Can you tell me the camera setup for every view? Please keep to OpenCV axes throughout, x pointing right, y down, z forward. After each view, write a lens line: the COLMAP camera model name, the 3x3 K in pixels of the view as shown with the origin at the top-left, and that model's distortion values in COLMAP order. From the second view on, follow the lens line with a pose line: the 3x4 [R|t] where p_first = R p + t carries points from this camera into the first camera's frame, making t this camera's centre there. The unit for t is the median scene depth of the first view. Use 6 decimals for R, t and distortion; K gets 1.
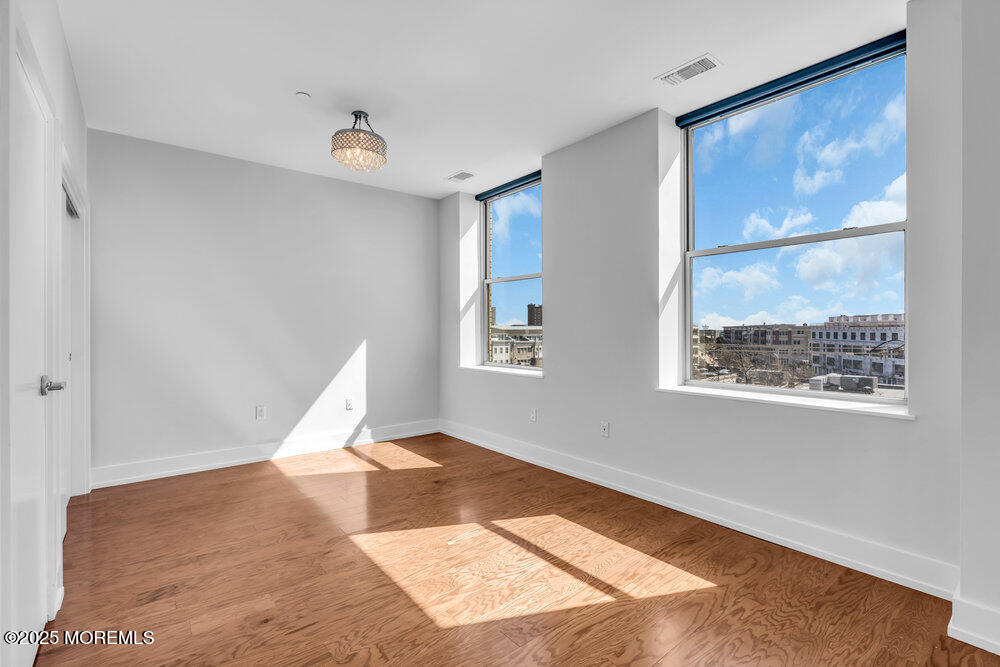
lens RADIAL K [[449.7, 0, 503.2], [0, 449.7, 330.8], [0, 0, 1]] dist [-0.016336, 0.008110]
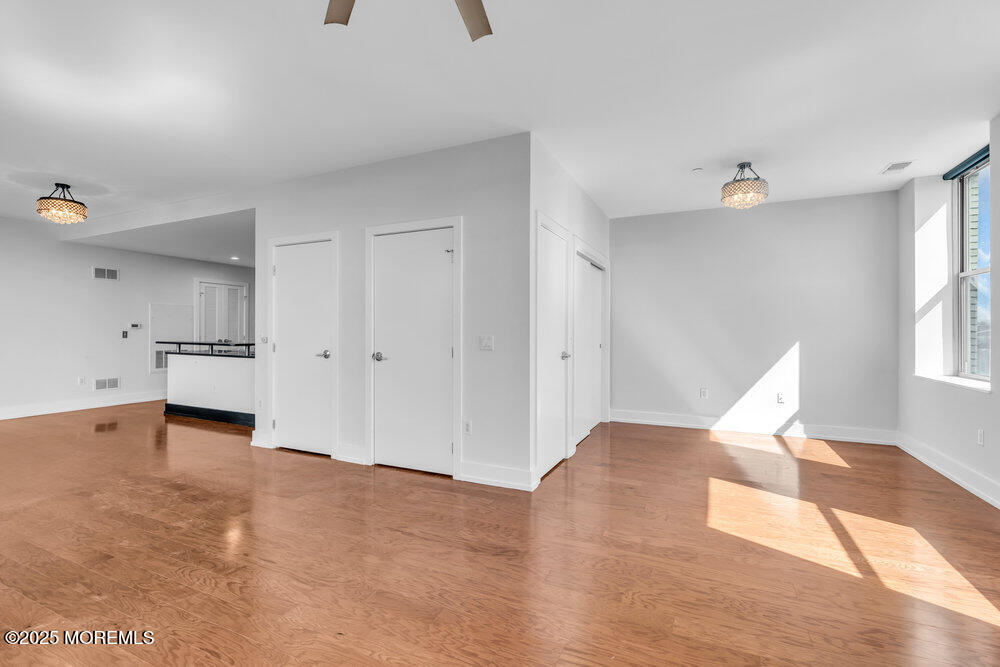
lens RADIAL K [[449.7, 0, 503.2], [0, 449.7, 330.8], [0, 0, 1]] dist [-0.016336, 0.008110]
pose [[0.437968, 0.003853, -0.898982, 0.478005], [-0.005862, 0.999982, 0.001430, -0.004880], [0.898971, 0.004644, 0.437983, -0.162748]]
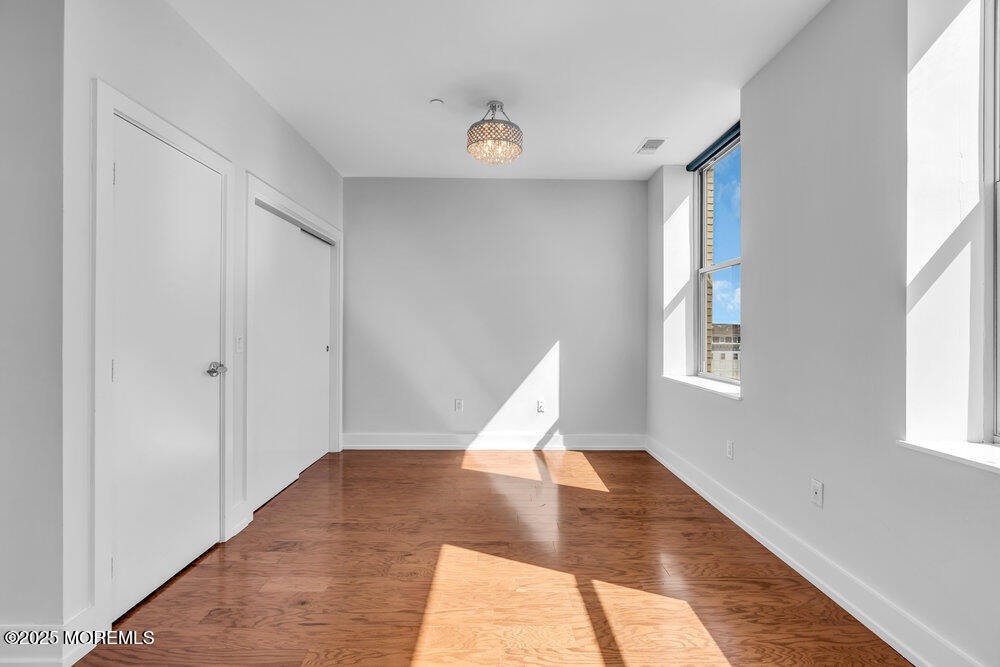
lens RADIAL K [[449.7, 0, 503.2], [0, 449.7, 330.8], [0, 0, 1]] dist [-0.016336, 0.008110]
pose [[0.786083, 0.008200, -0.618066, 0.257937], [-0.009060, 0.999957, 0.001744, -0.002900], [0.618054, 0.004229, 0.786124, 0.235700]]
